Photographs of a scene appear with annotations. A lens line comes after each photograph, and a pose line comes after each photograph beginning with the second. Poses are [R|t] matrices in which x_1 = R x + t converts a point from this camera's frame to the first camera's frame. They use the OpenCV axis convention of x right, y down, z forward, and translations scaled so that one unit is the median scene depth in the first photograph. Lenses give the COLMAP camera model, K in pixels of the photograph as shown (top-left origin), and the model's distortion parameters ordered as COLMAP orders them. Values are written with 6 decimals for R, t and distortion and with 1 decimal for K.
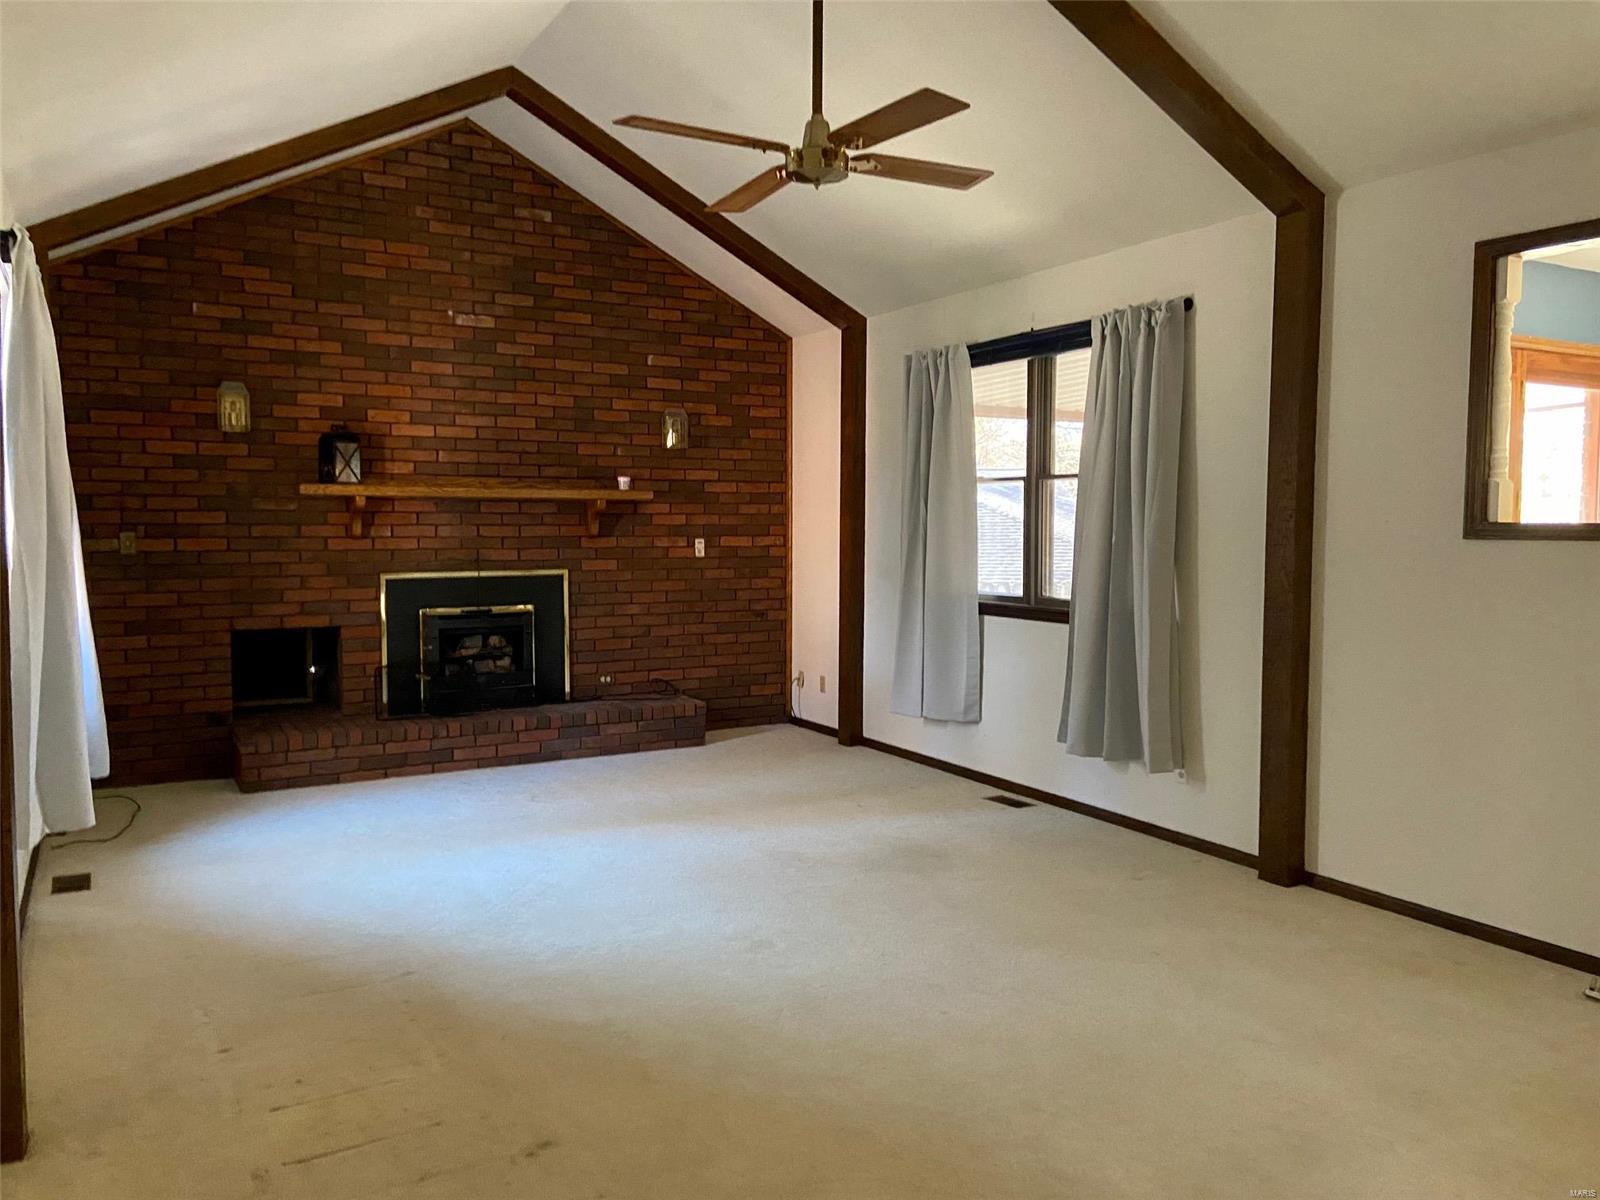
lens RADIAL K [[1235.8, 0, 800.0], [0, 1235.8, 600.0], [0, 0, 1]] dist [0.148162, -0.184160]
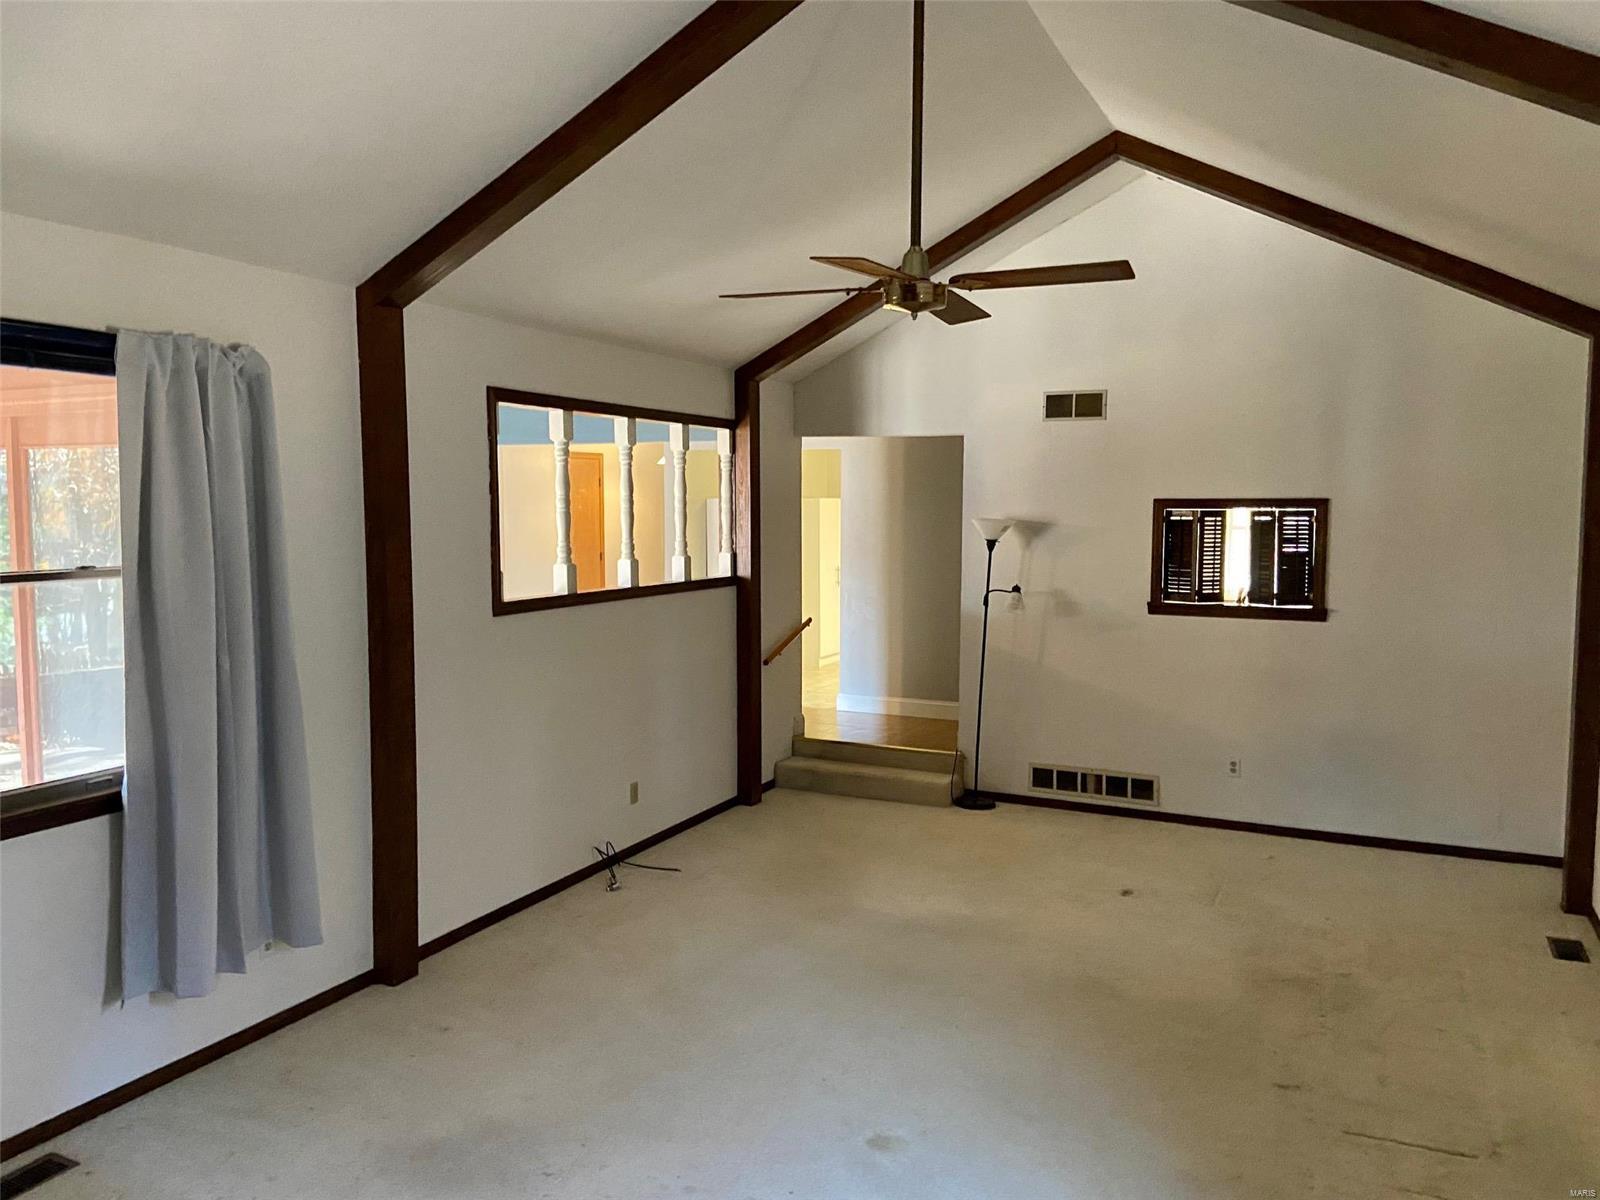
lens RADIAL K [[1235.8, 0, 800.0], [0, 1235.8, 600.0], [0, 0, 1]] dist [0.148162, -0.184160]
pose [[-0.572516, -0.069901, 0.816908, -0.585450], [0.045827, 0.992073, 0.117007, -0.171456], [-0.818612, 0.104425, -0.564774, 1.264948]]
